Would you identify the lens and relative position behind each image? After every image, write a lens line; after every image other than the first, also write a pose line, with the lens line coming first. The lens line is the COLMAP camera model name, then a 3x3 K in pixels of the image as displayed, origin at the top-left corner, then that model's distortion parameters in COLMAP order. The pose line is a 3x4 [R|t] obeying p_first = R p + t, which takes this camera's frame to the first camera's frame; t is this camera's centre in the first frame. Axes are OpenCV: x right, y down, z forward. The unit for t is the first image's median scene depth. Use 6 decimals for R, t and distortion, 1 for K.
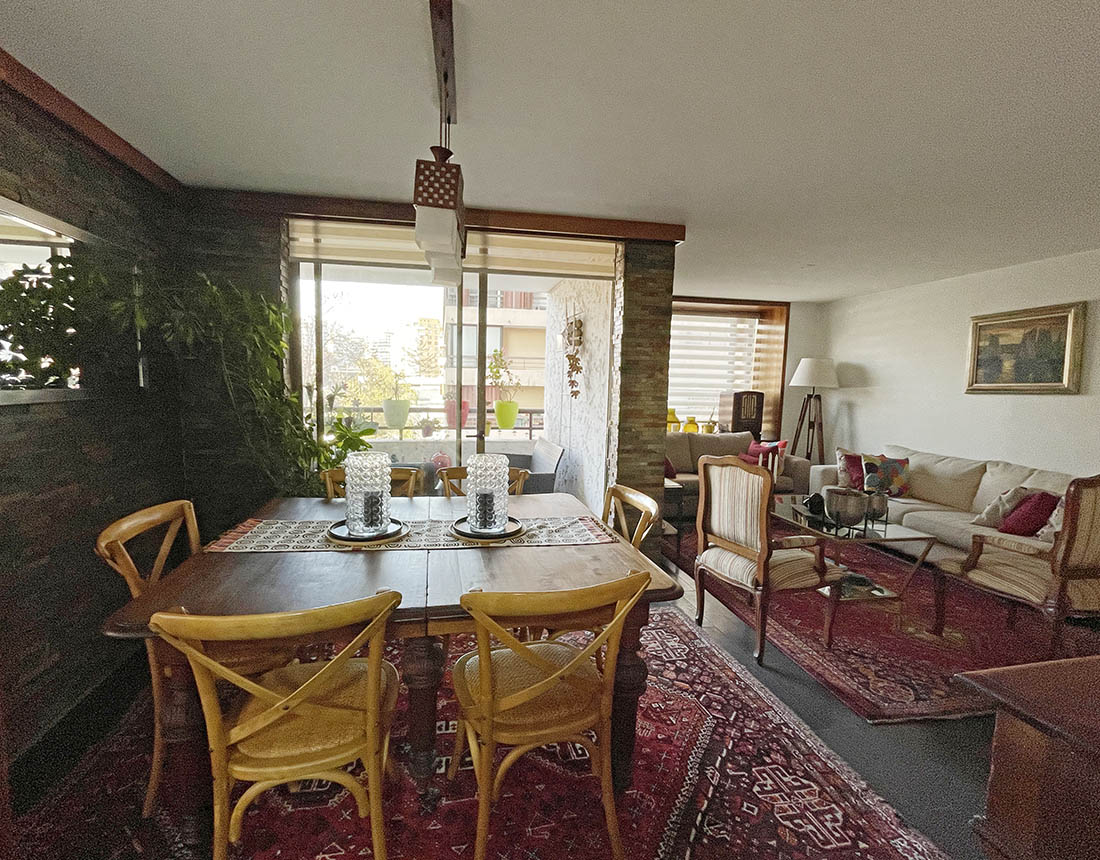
lens RADIAL K [[474.8, 0, 523.4], [0, 474.8, 427.9], [0, 0, 1]] dist [-0.009315, 0.000158]
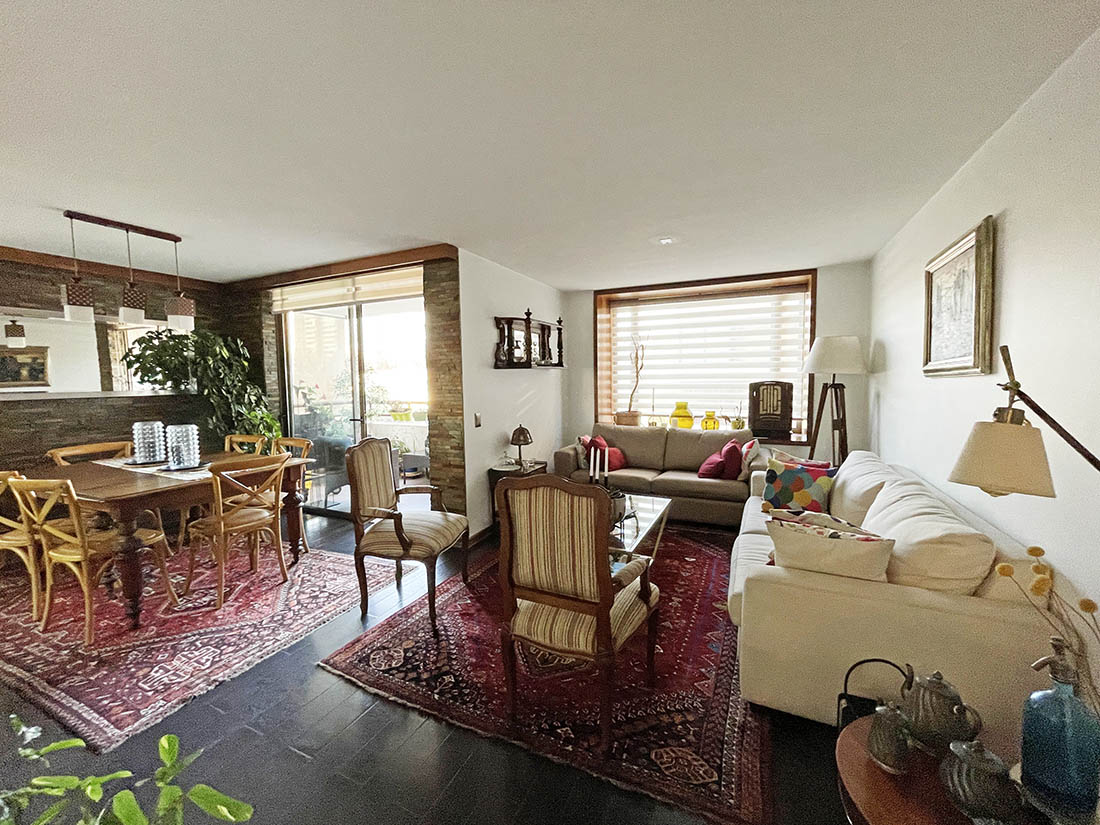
lens RADIAL K [[448.2, 0, 548.9], [0, 448.2, 411.2], [0, 0, 1]] dist [-0.002025, 0.000797]
pose [[0.816020, 0.011820, -0.577903, 0.736280], [-0.027739, 0.999440, -0.018727, 0.000150], [0.577358, 0.031313, 0.815891, 0.160211]]
